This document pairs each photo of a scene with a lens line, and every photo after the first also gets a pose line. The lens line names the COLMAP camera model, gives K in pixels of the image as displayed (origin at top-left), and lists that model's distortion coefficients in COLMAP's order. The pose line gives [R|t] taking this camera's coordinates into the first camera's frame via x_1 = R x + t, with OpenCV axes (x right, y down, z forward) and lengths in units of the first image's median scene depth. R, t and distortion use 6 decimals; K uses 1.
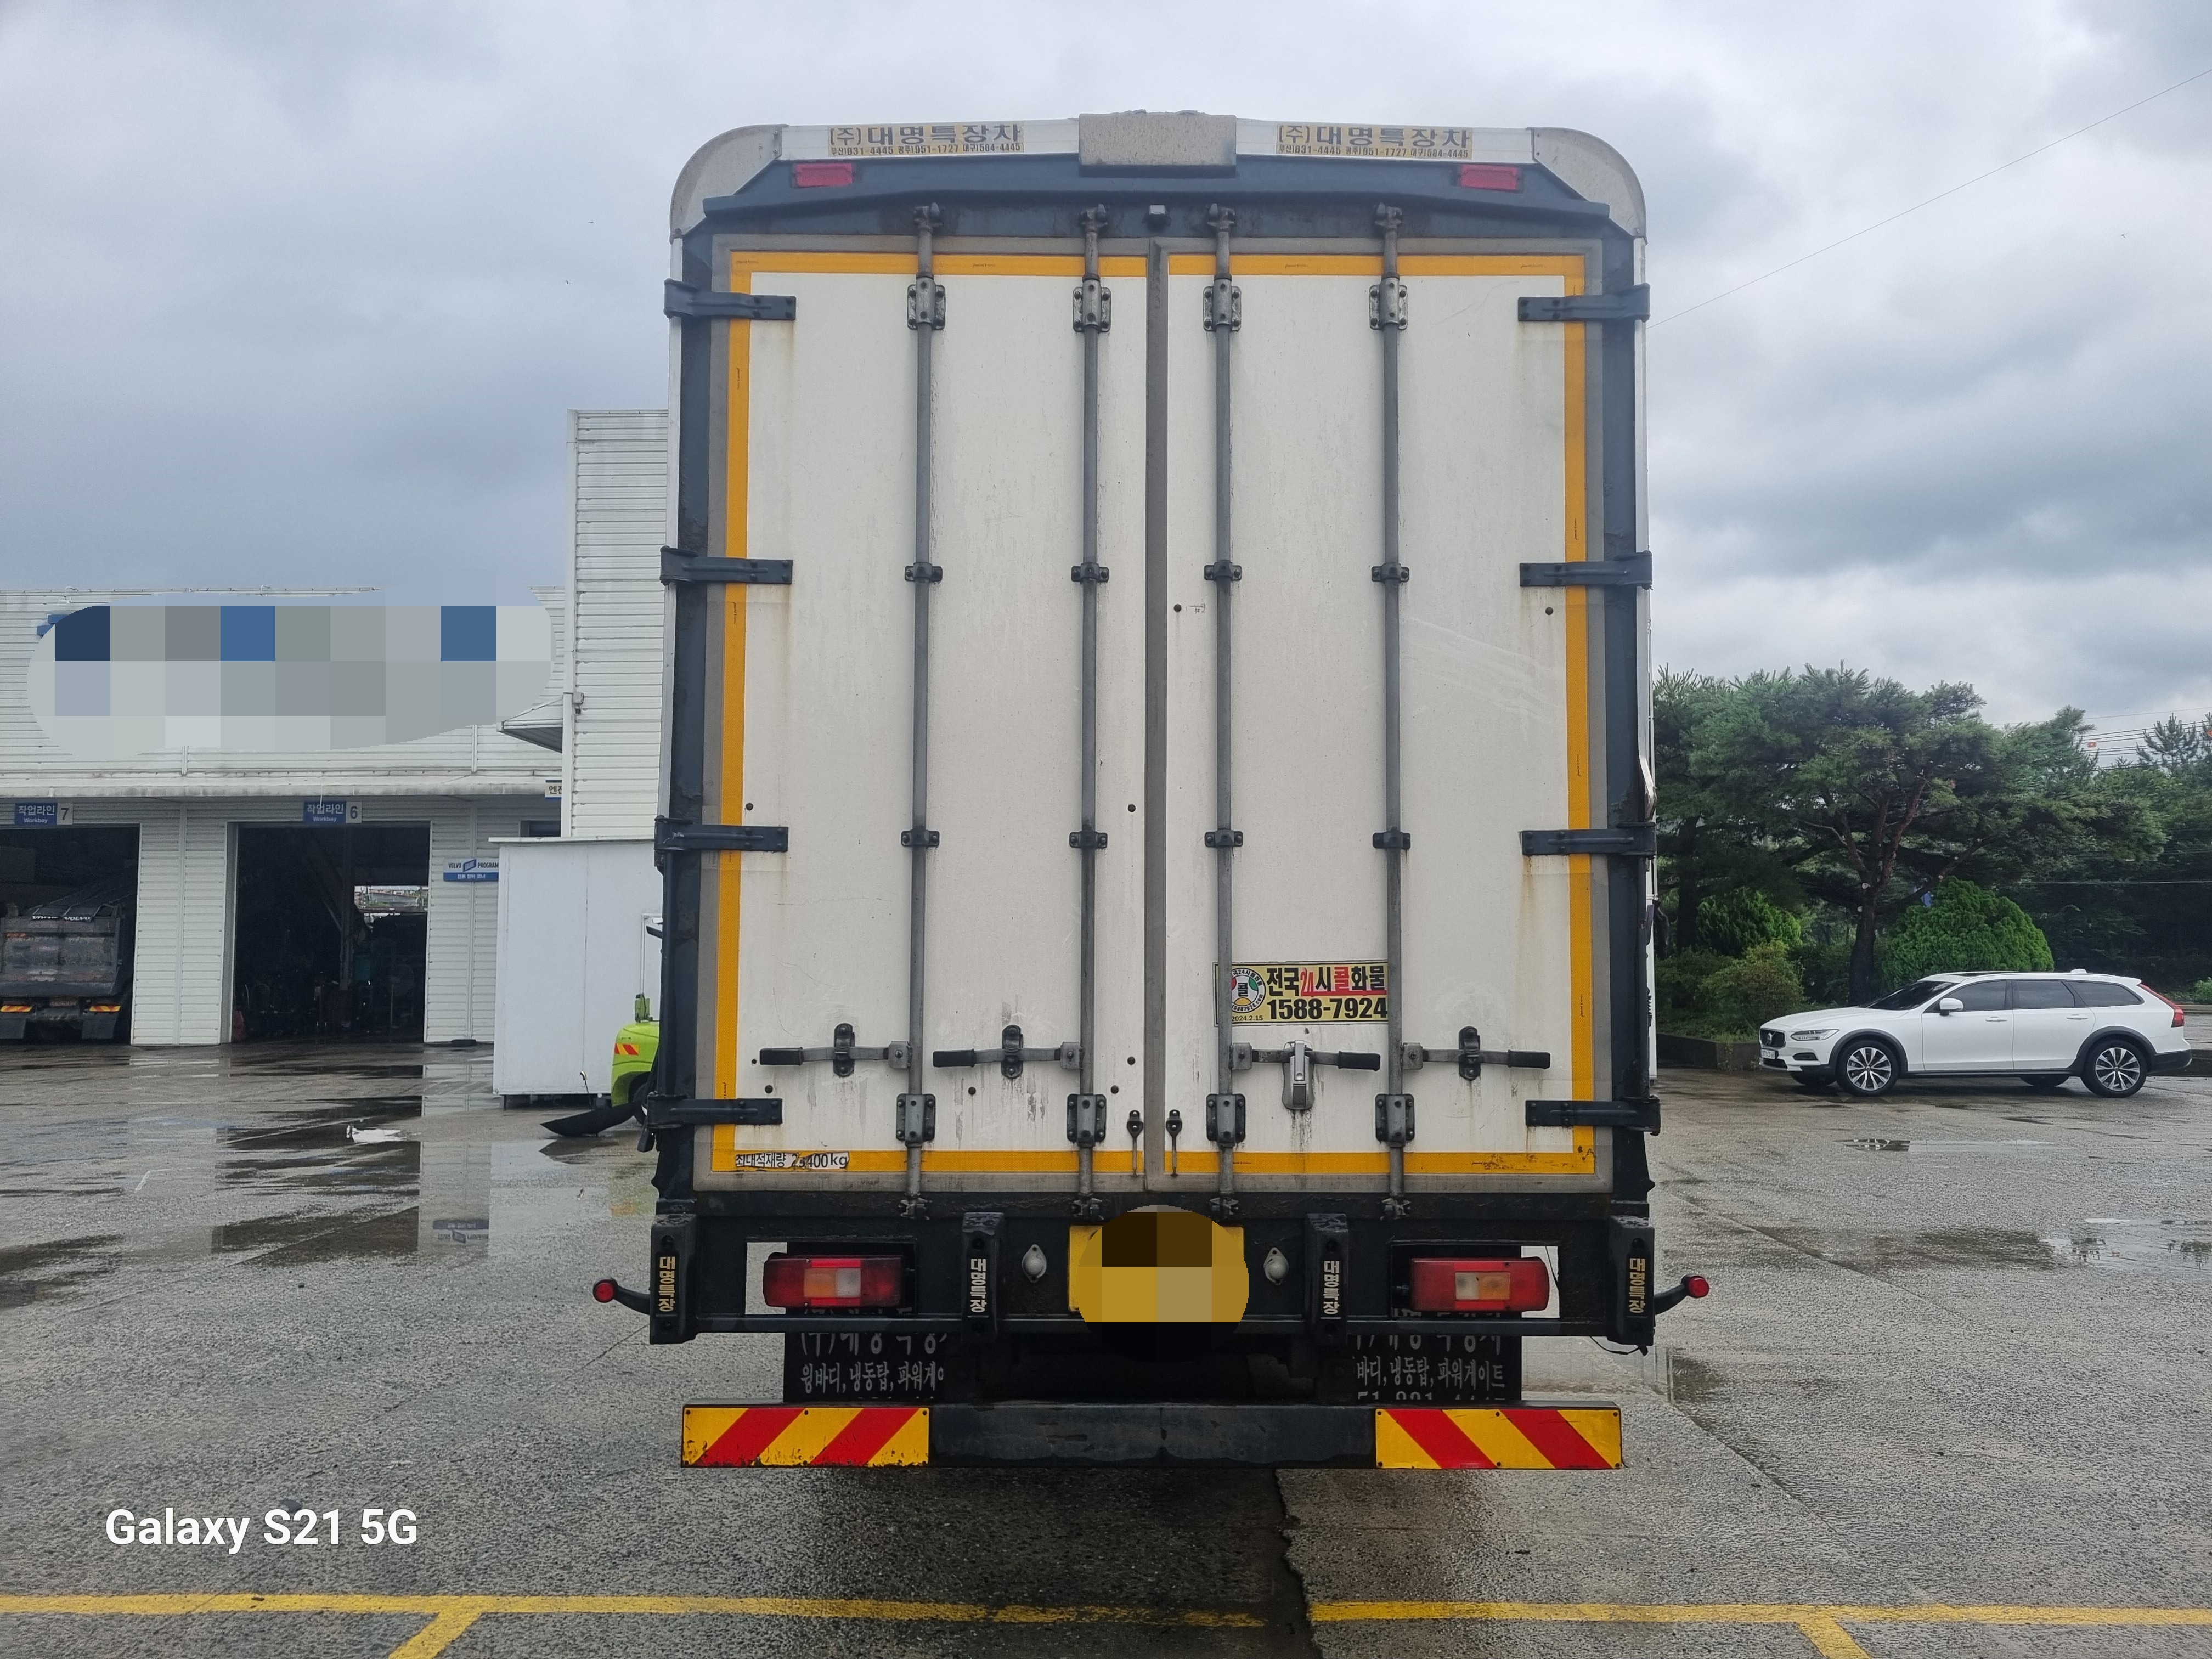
lens RADIAL K [[1792.6, 0, 1111.5], [0, 1792.6, 827.5], [0, 0, 1]] dist [0.044414, -0.005147]
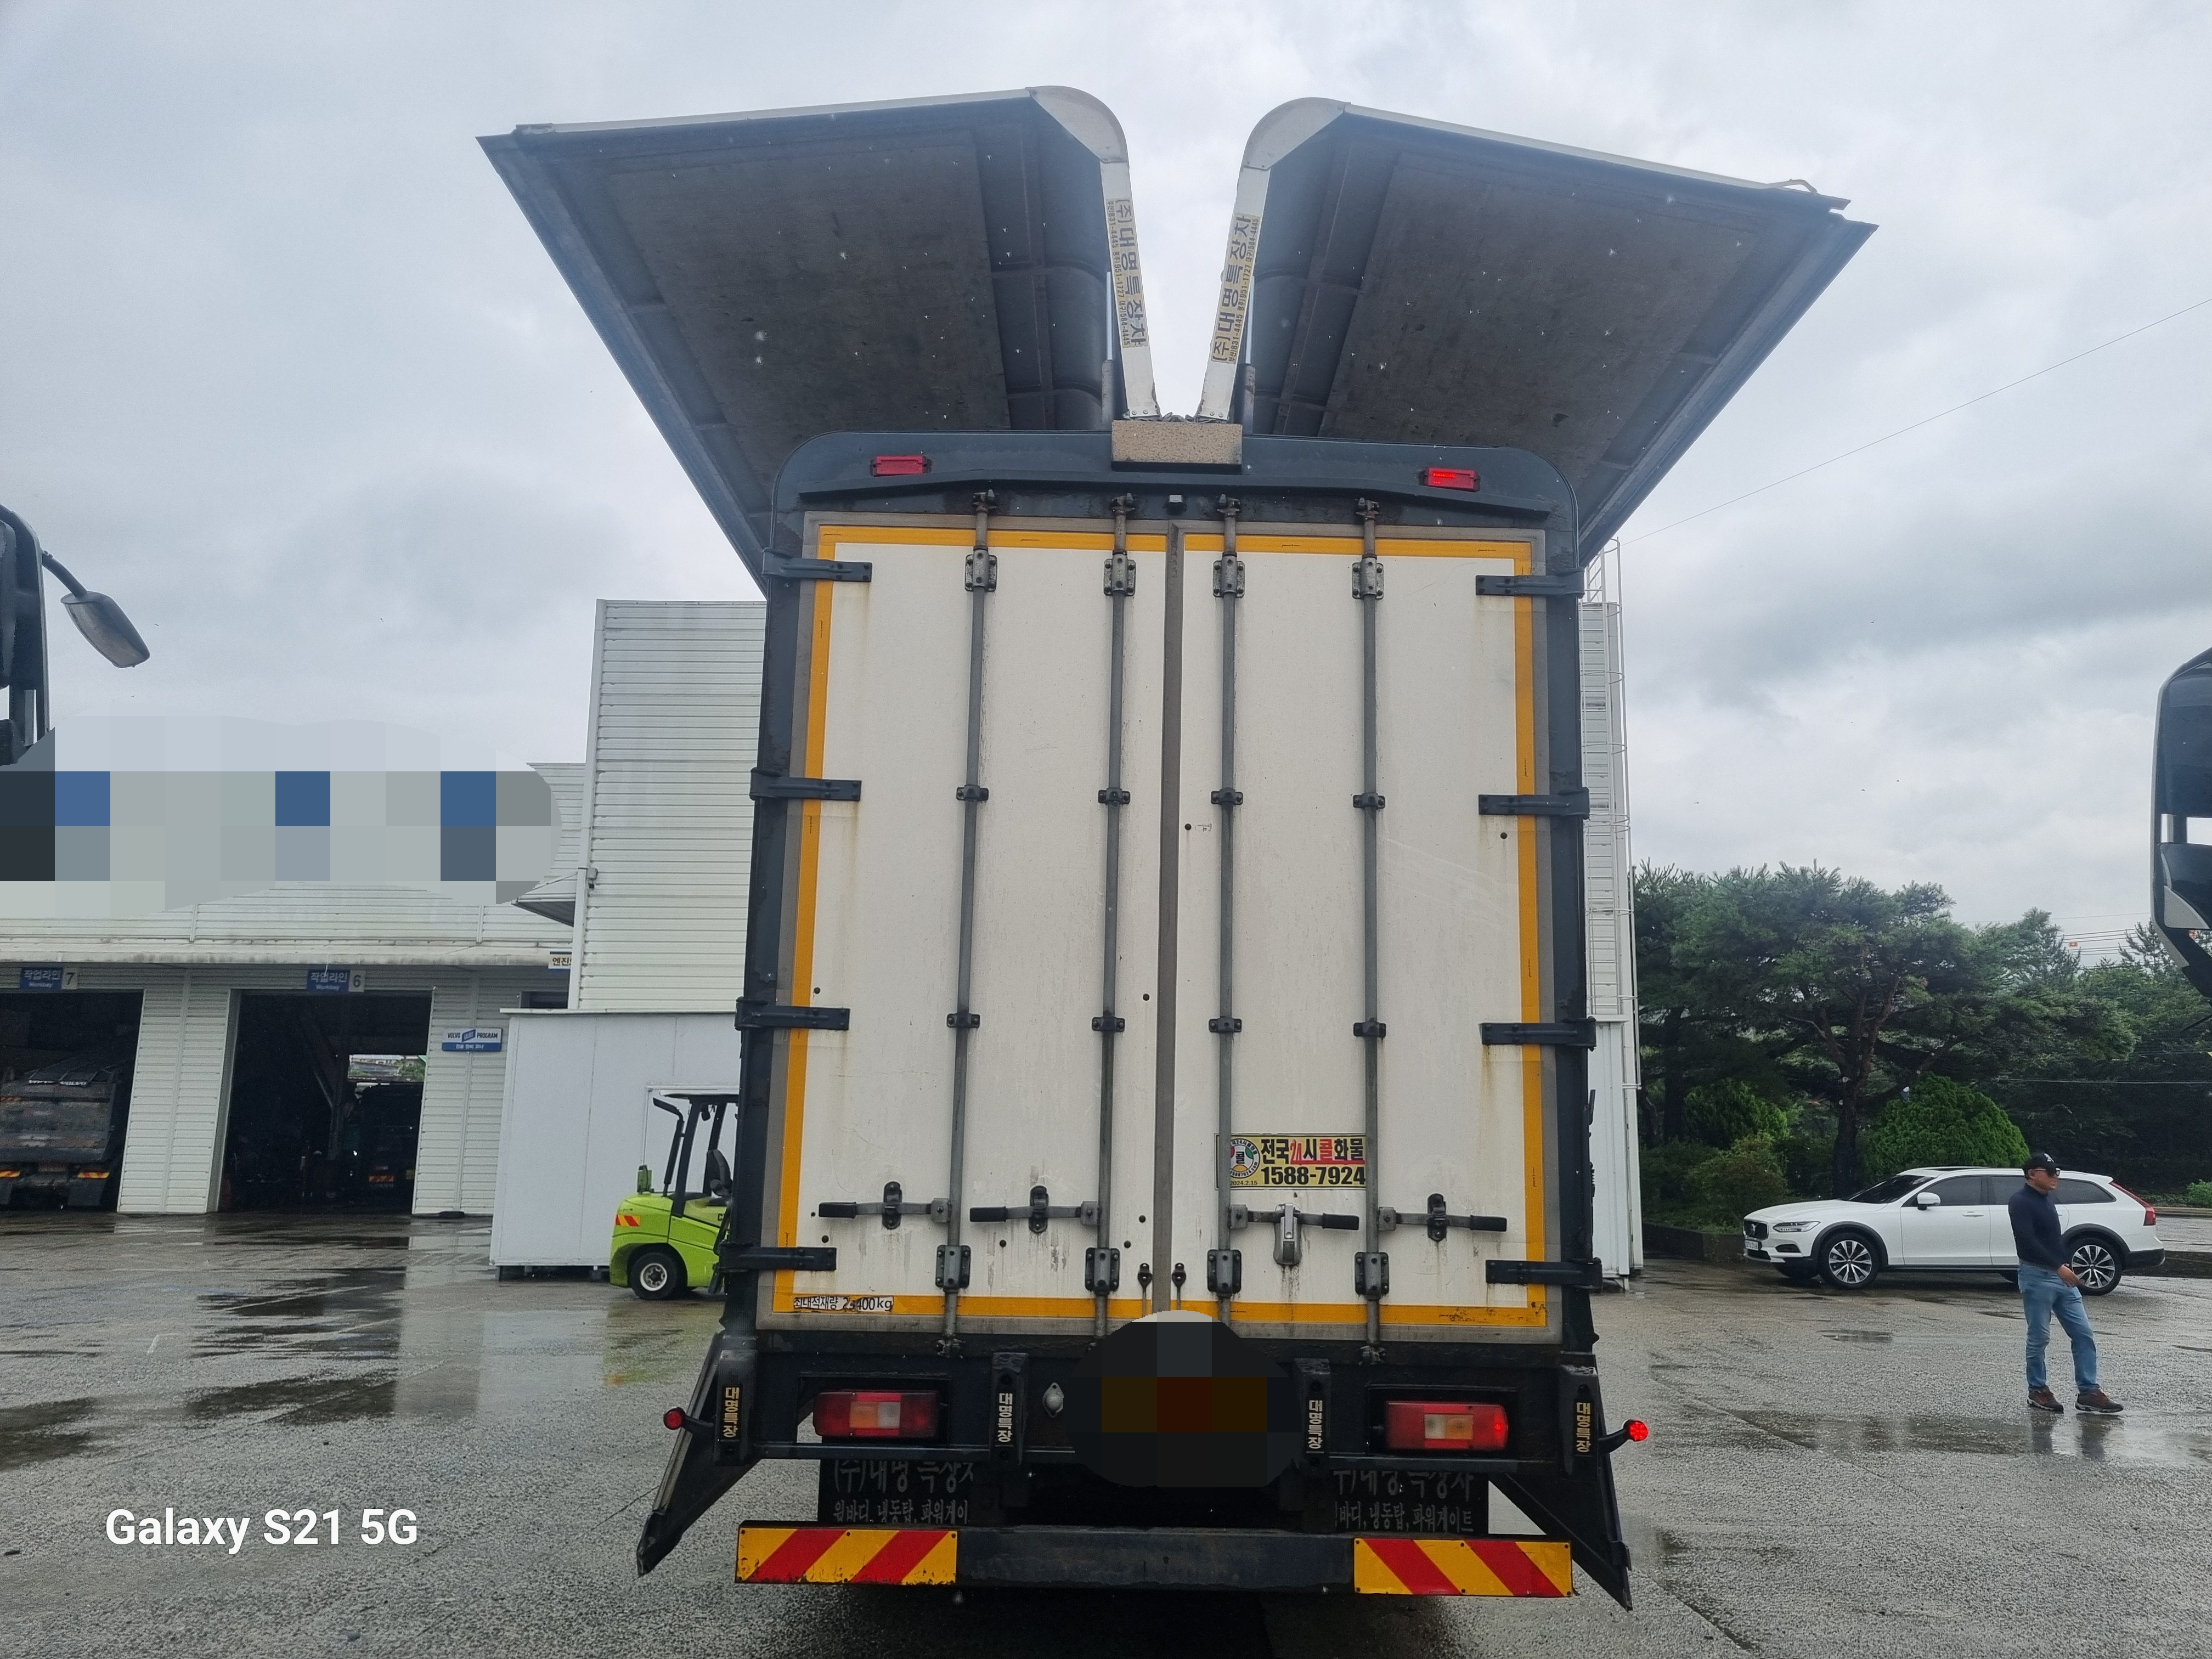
lens RADIAL K [[1792.6, 0, 1120.3], [0, 1792.6, 830.5], [0, 0, 1]] dist [0.044414, -0.005147]
pose [[0.999805, 0.018126, 0.007839, -0.016423], [-0.017273, 0.995049, -0.097878, -0.004265], [-0.009575, 0.097724, 0.995168, -0.164028]]
